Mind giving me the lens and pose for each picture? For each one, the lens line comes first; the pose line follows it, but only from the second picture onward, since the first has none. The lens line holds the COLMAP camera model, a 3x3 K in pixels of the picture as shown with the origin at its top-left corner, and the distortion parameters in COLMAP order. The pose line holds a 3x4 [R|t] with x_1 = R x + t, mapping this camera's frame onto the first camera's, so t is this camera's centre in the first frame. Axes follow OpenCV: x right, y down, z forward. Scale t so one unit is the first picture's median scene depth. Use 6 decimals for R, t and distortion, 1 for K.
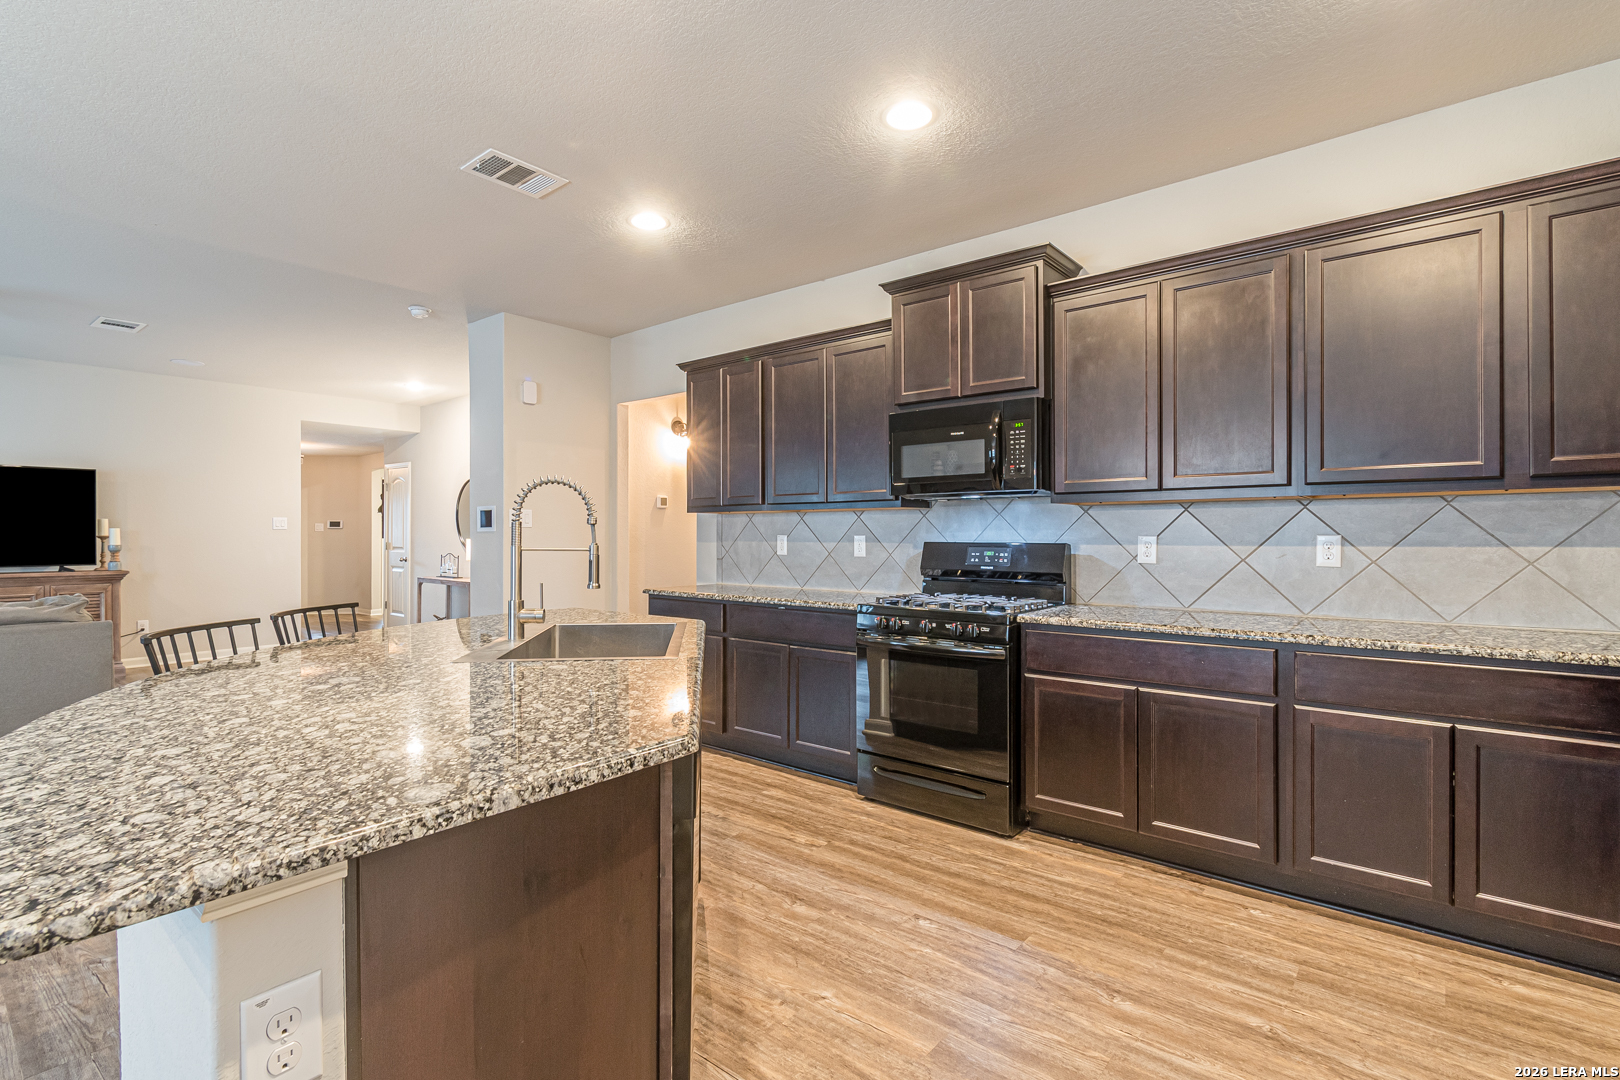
lens RADIAL K [[759.6, 0, 804.3], [0, 759.6, 536.9], [0, 0, 1]] dist [0.001402, 0.000131]
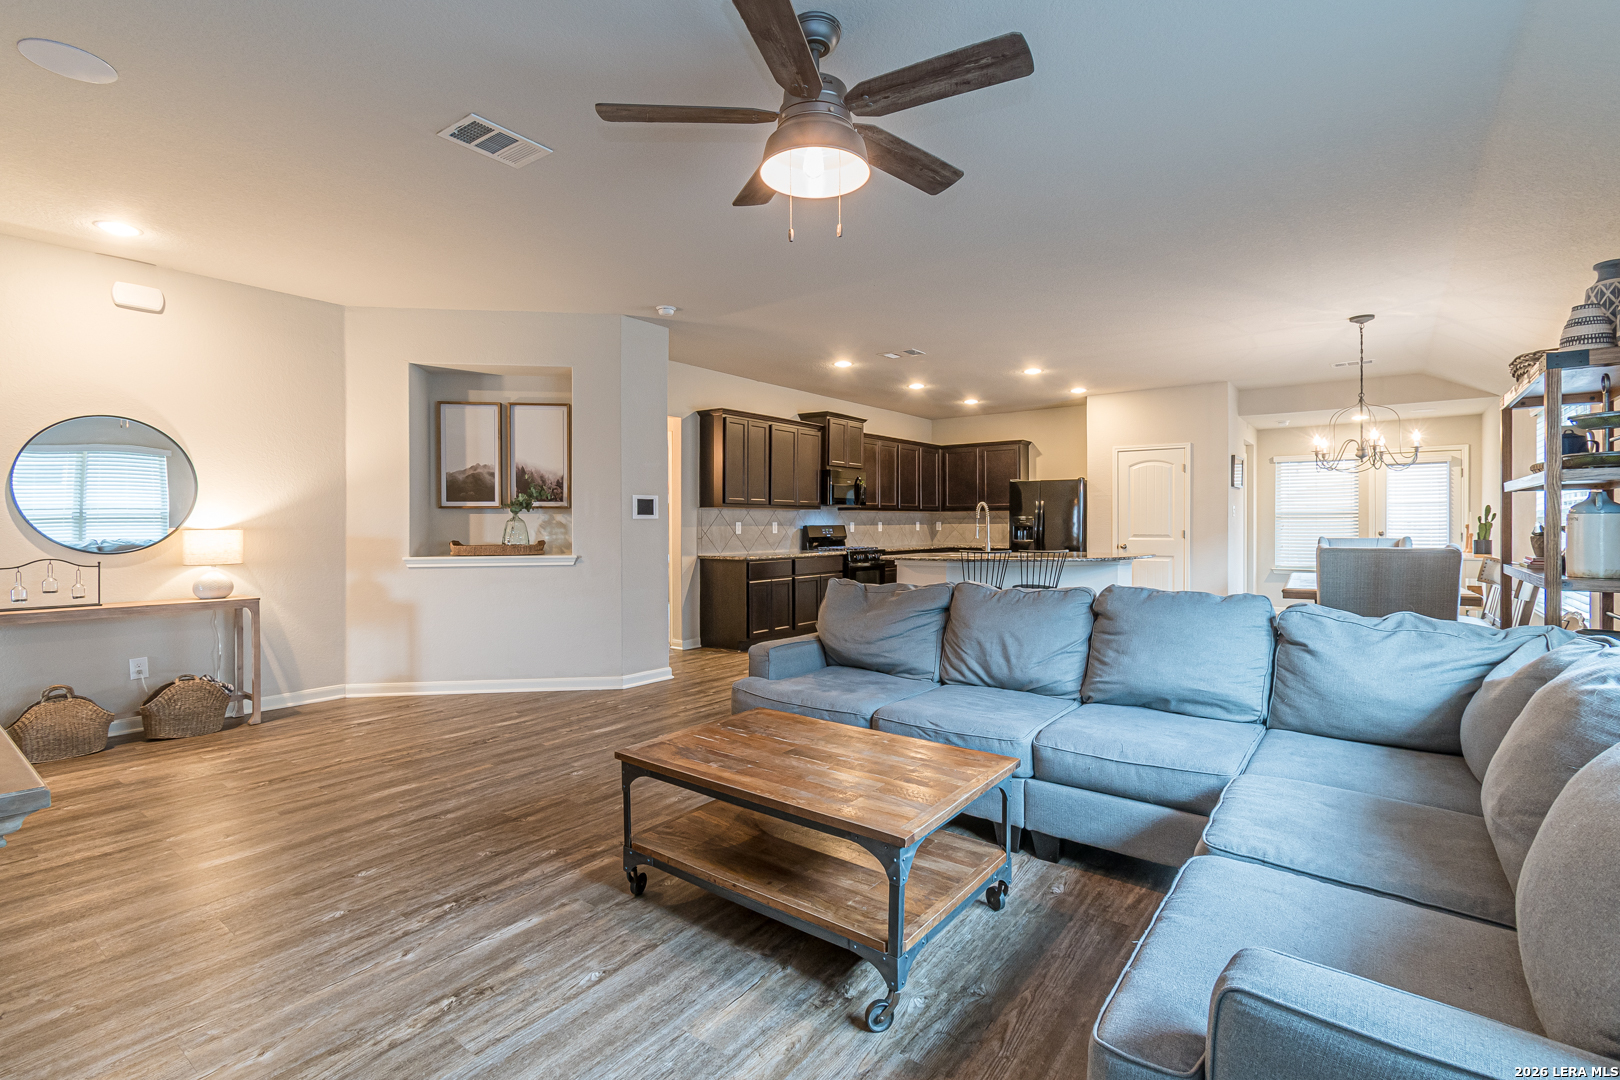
lens RADIAL K [[746.7, 0, 807.0], [0, 746.7, 536.3], [0, 0, 1]] dist [0.000300, -0.001581]
pose [[-0.042030, -0.018076, 0.998953, -2.094638], [0.003343, 0.999828, 0.018232, -0.000566], [-0.999111, 0.004106, -0.041962, 1.149172]]
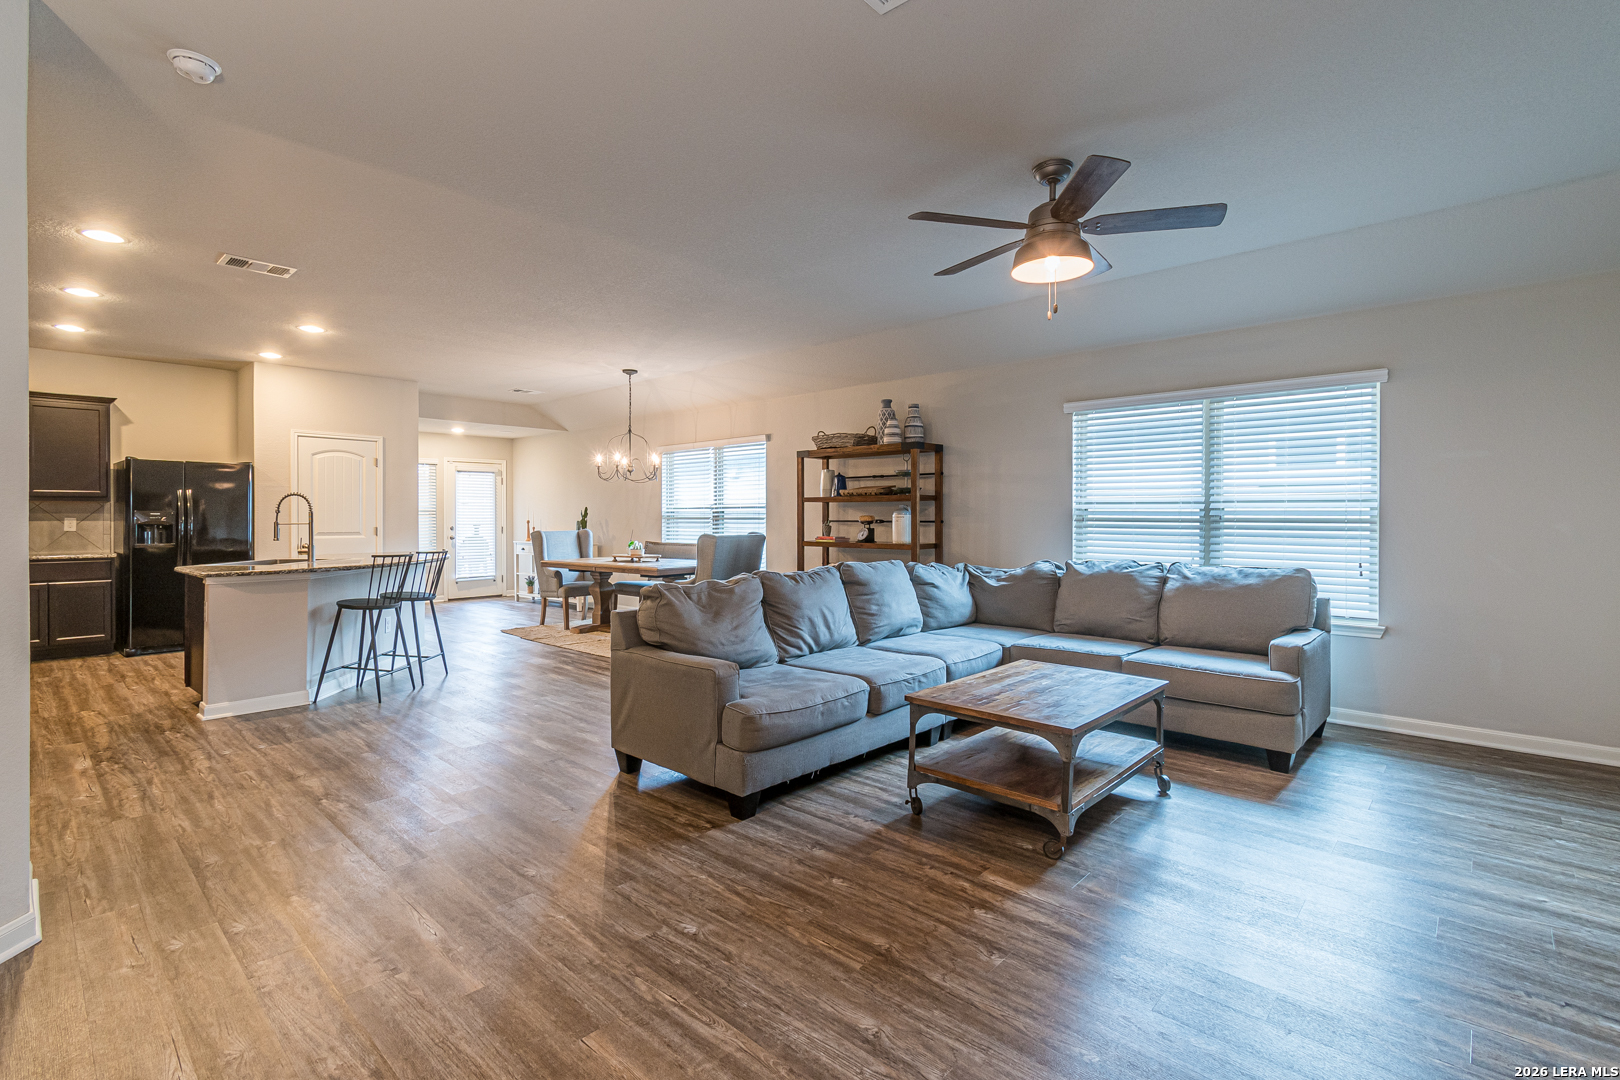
lens RADIAL K [[737.9, 0, 801.8], [0, 737.9, 521.7], [0, 0, 1]] dist [0.003220, -0.003010]
pose [[-0.998360, 0.000483, 0.057251, -1.254652], [0.000944, 0.999967, 0.008033, -0.004970], [-0.057246, 0.008074, -0.998327, 1.975207]]
